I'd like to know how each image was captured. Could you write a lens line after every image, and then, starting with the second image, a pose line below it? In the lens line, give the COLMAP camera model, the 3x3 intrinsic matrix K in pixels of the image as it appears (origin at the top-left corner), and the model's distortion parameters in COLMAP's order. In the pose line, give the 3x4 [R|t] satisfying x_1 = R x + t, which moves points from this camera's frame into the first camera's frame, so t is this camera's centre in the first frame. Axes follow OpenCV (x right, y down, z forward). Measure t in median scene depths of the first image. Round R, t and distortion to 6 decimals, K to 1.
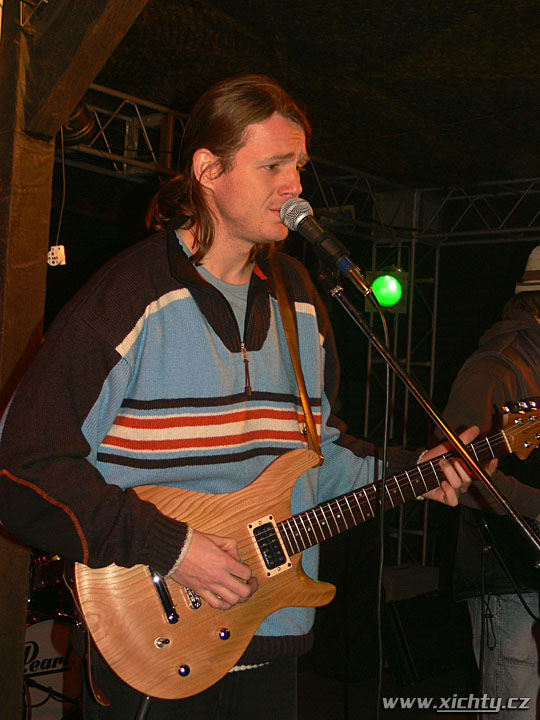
lens RADIAL K [[1160.4, 0, 270.0], [0, 1160.4, 360.0], [0, 0, 1]] dist [-0.042018, -0.033902]
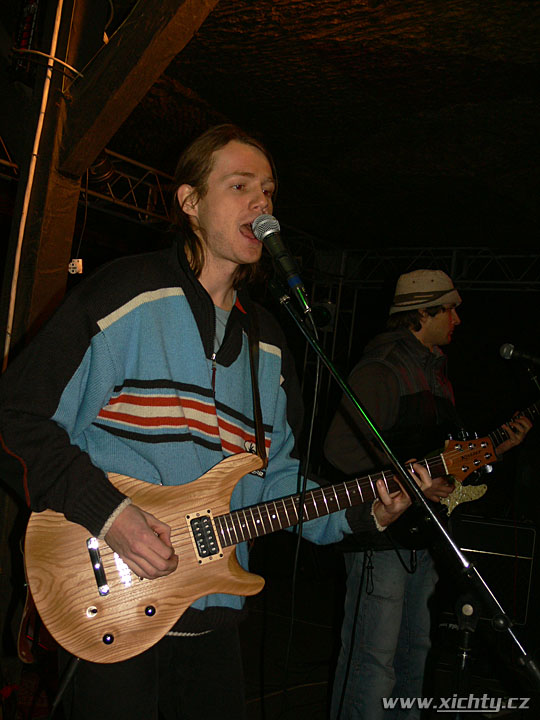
lens RADIAL K [[717.2, 0, 234.2], [0, 717.2, 360.5], [0, 0, 1]] dist [-0.213279, 0.274919]
pose [[0.997480, 0.070143, -0.010658, 0.011641], [-0.070098, 0.997530, 0.004586, 0.000370], [0.010953, -0.003827, 0.999933, 0.202478]]
